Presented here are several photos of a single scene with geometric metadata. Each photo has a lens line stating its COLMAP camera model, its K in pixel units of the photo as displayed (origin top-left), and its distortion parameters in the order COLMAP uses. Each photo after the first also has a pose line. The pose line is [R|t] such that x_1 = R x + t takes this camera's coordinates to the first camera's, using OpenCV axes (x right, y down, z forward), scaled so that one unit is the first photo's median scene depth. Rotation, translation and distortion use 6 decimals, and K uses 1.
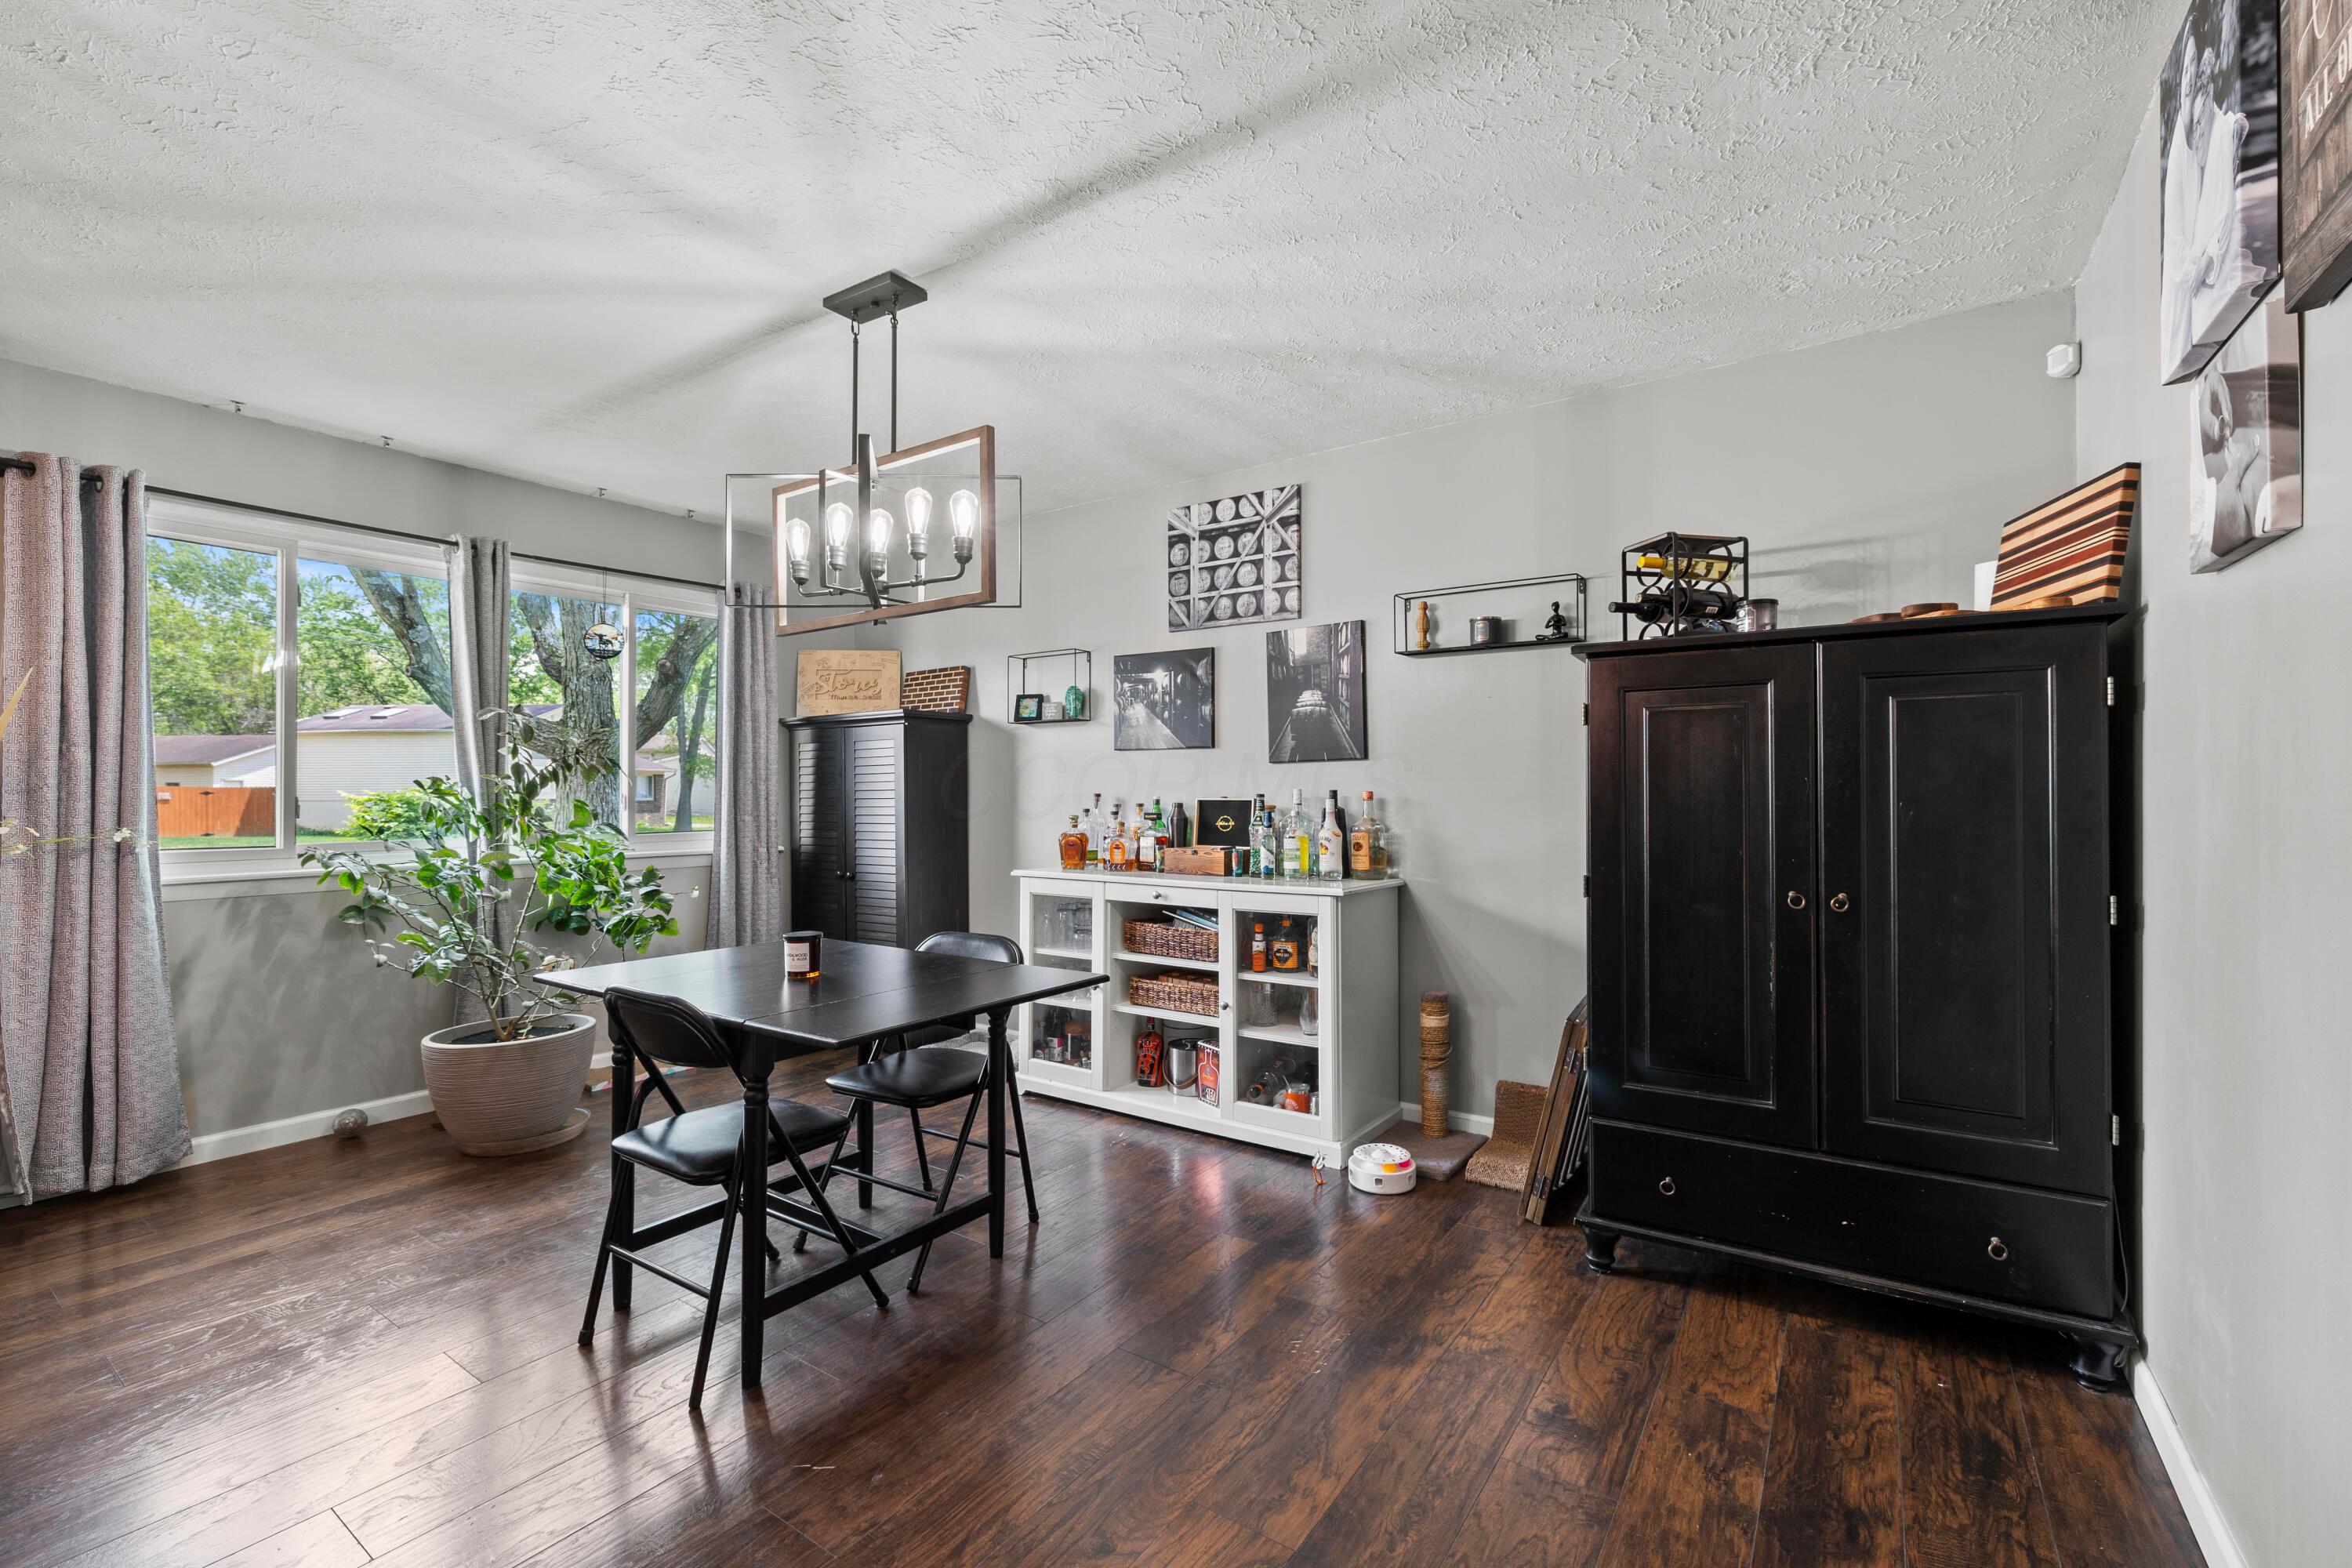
lens RADIAL K [[996.3, 0, 1181.0], [0, 996.3, 781.7], [0, 0, 1]] dist [0.002331, -0.001039]
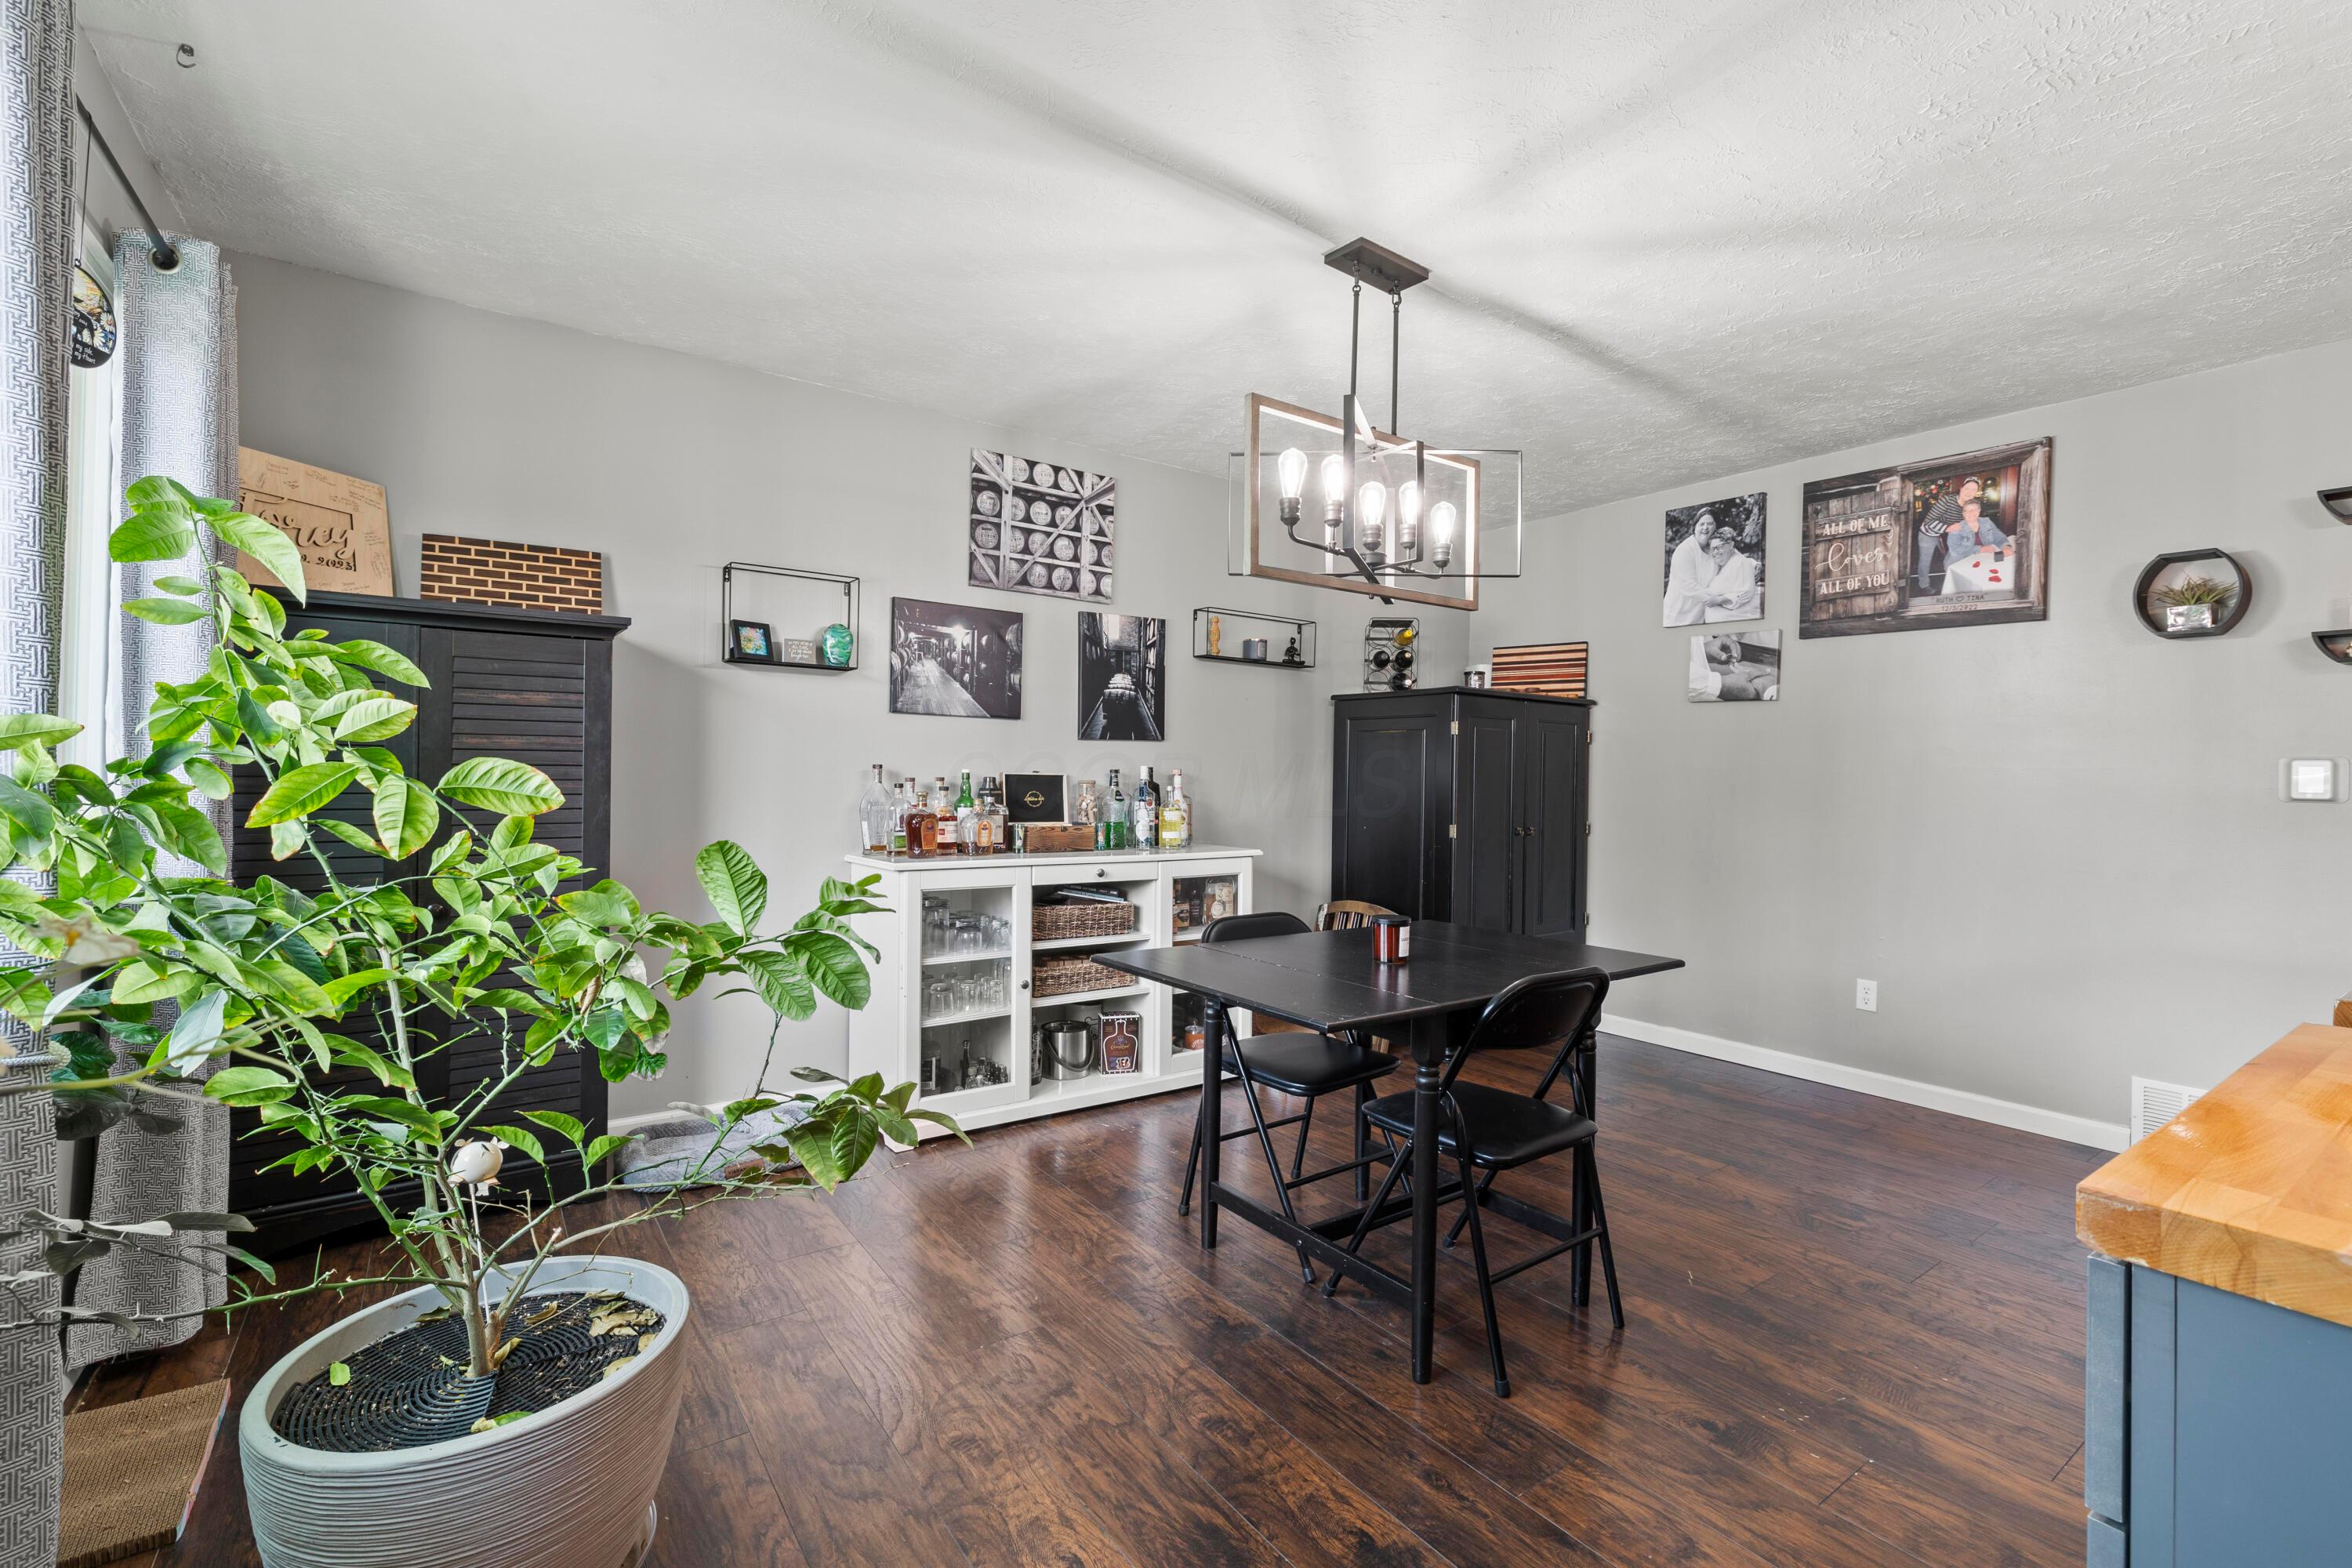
lens RADIAL K [[996.3, 0, 1197.6], [0, 996.3, 769.3], [0, 0, 1]] dist [0.002331, -0.001039]
pose [[0.332613, 0.007012, 0.943037, -0.937183], [-0.029443, 0.999562, 0.002952, 0.006967], [-0.942604, -0.028748, 0.332674, 0.605775]]
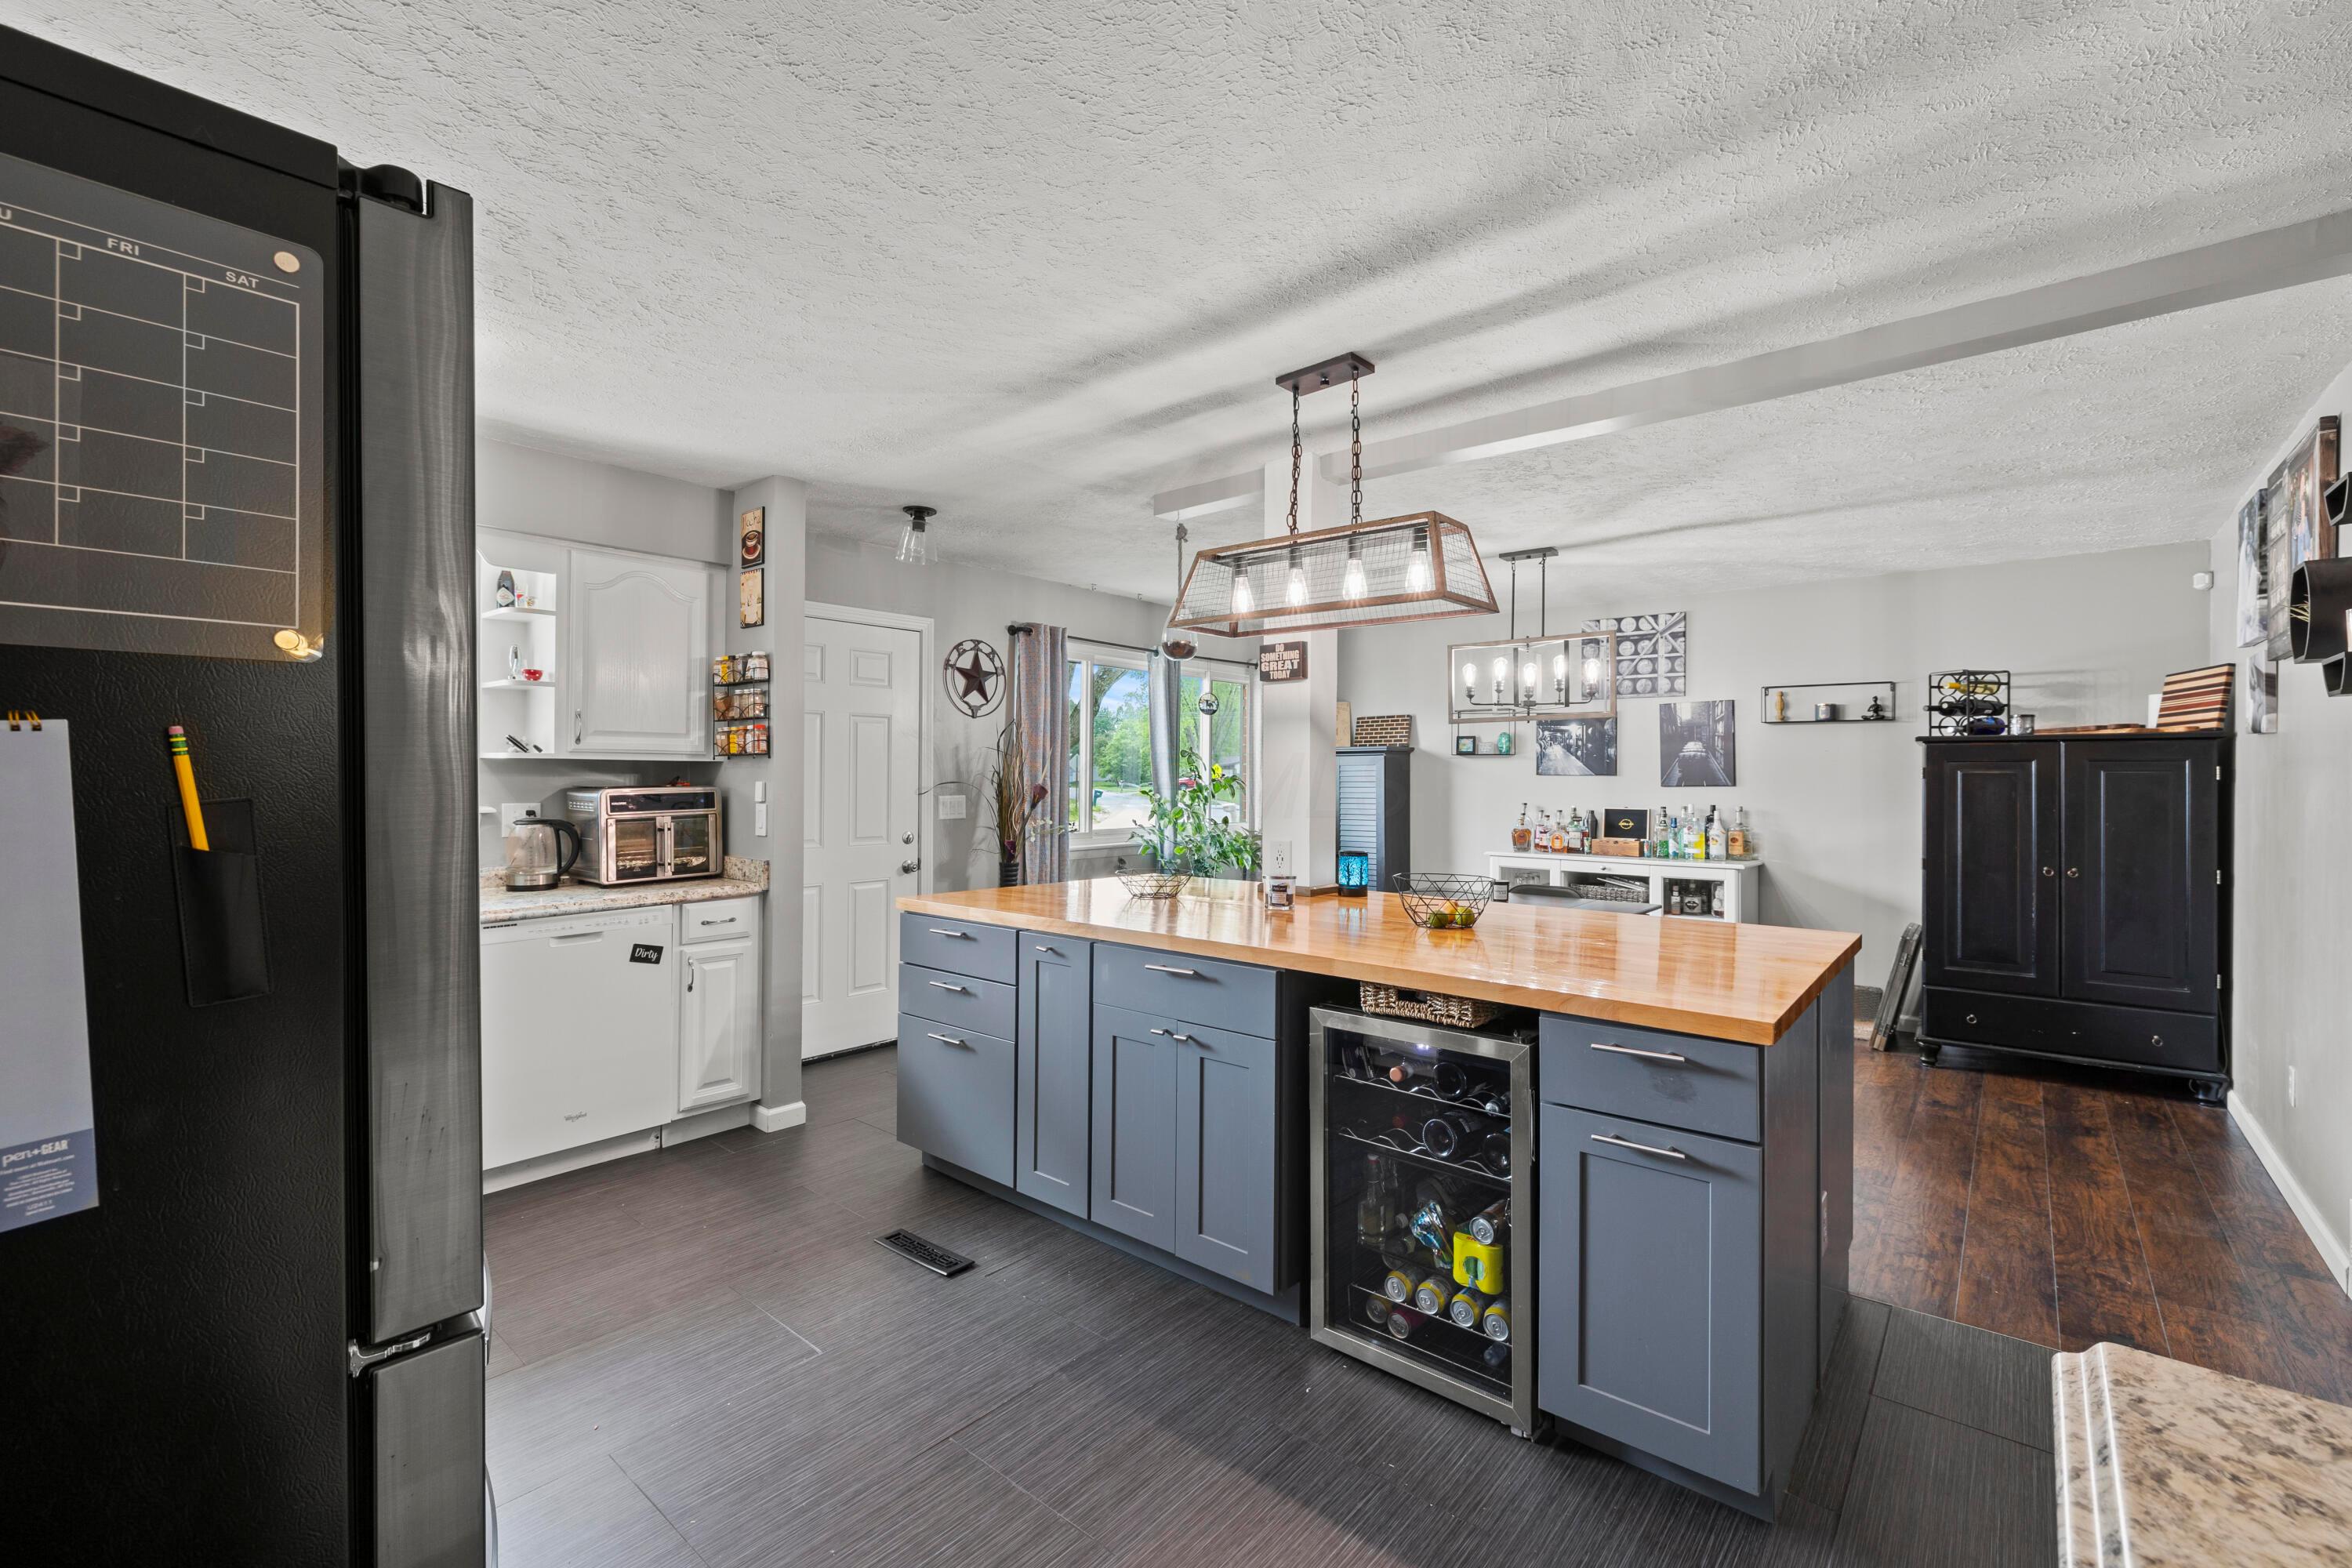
lens RADIAL K [[996.3, 0, 1174.3], [0, 996.3, 769.7], [0, 0, 1]] dist [0.002331, -0.001039]
pose [[0.994727, 0.008005, -0.102250, -0.579059], [-0.007887, 0.999968, 0.001556, -0.046782], [0.102259, -0.000741, 0.994758, -0.731419]]
